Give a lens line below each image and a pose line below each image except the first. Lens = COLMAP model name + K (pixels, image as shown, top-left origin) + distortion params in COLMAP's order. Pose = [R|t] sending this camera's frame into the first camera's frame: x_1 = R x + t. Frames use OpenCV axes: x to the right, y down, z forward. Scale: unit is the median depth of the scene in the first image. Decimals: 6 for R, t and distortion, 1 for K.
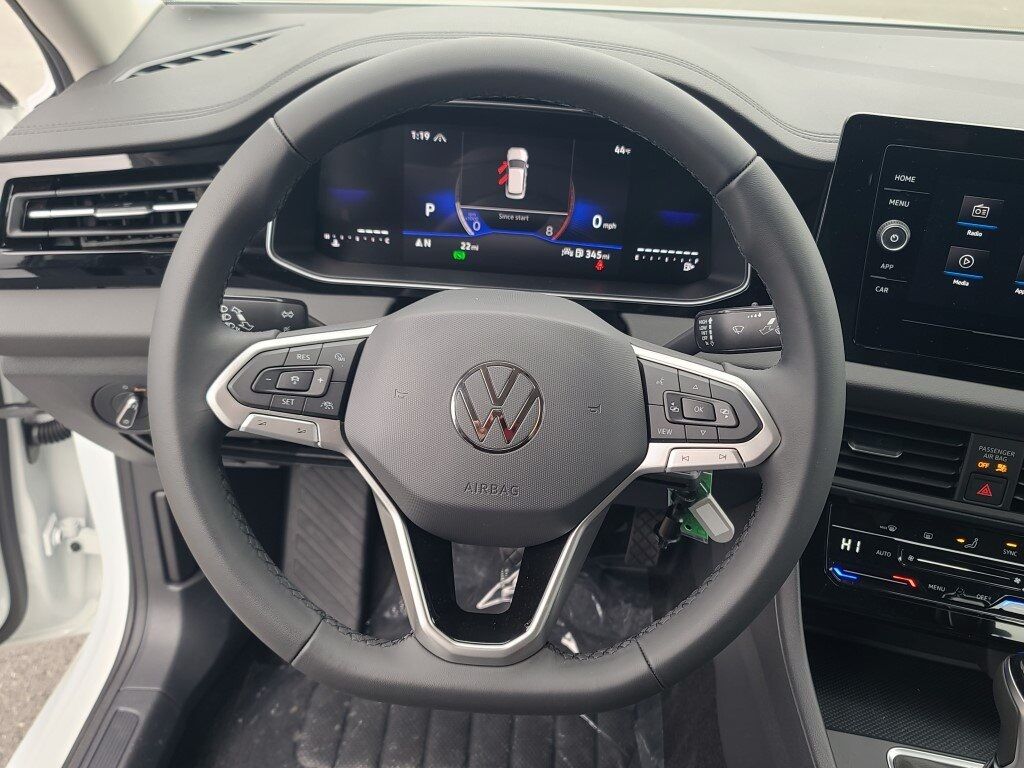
lens RADIAL K [[943.5, 0, 517.3], [0, 943.5, 394.9], [0, 0, 1]] dist [0.043899, 0.000000]
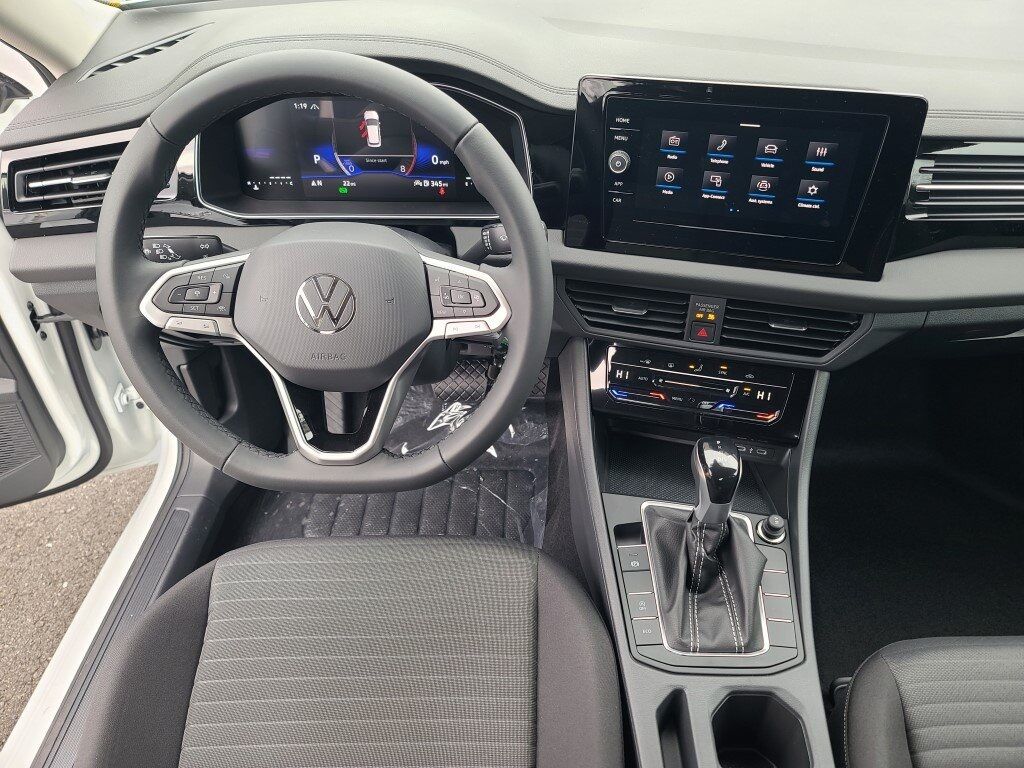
lens RADIAL K [[726.2, 0, 519.2], [0, 726.2, 390.8], [0, 0, 1]] dist [0.059245, -0.041552]
pose [[0.997699, -0.060514, -0.030559, 0.237296], [0.064782, 0.983874, 0.166721, -0.018885], [0.019978, -0.168317, 0.985530, -0.143209]]
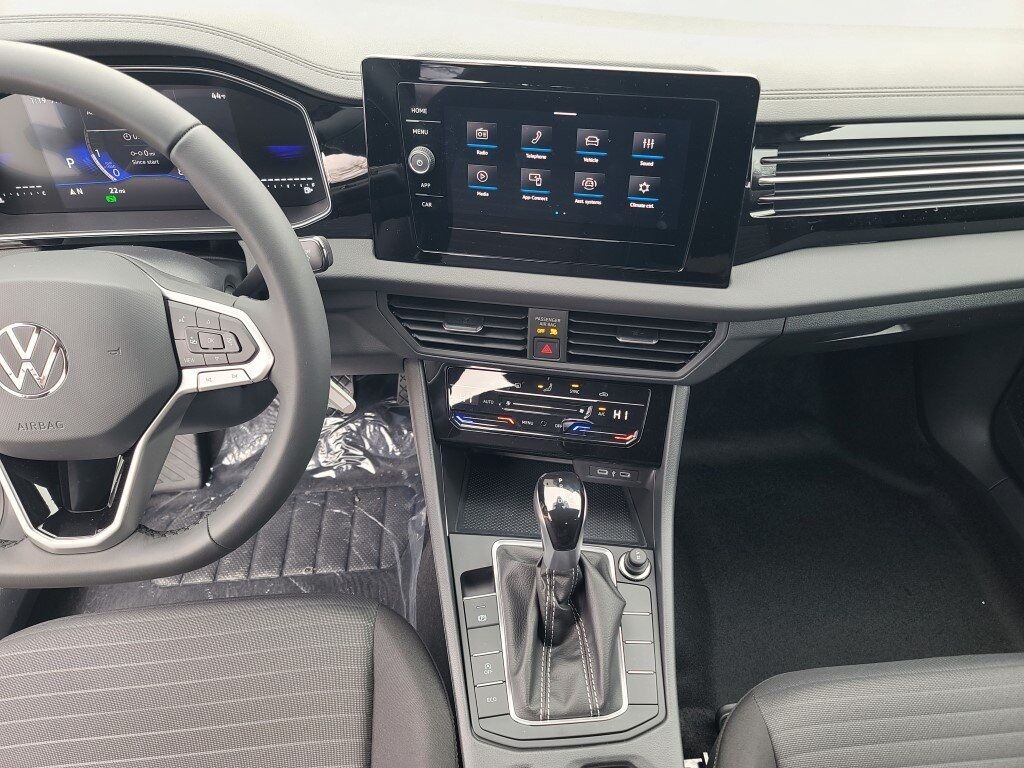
lens RADIAL K [[726.2, 0, 521.8], [0, 726.2, 389.1], [0, 0, 1]] dist [0.059245, -0.041552]
pose [[0.992307, -0.118091, 0.037170, 0.418460], [0.107654, 0.971325, 0.211987, -0.062257], [-0.061138, -0.206355, 0.976565, 0.019280]]
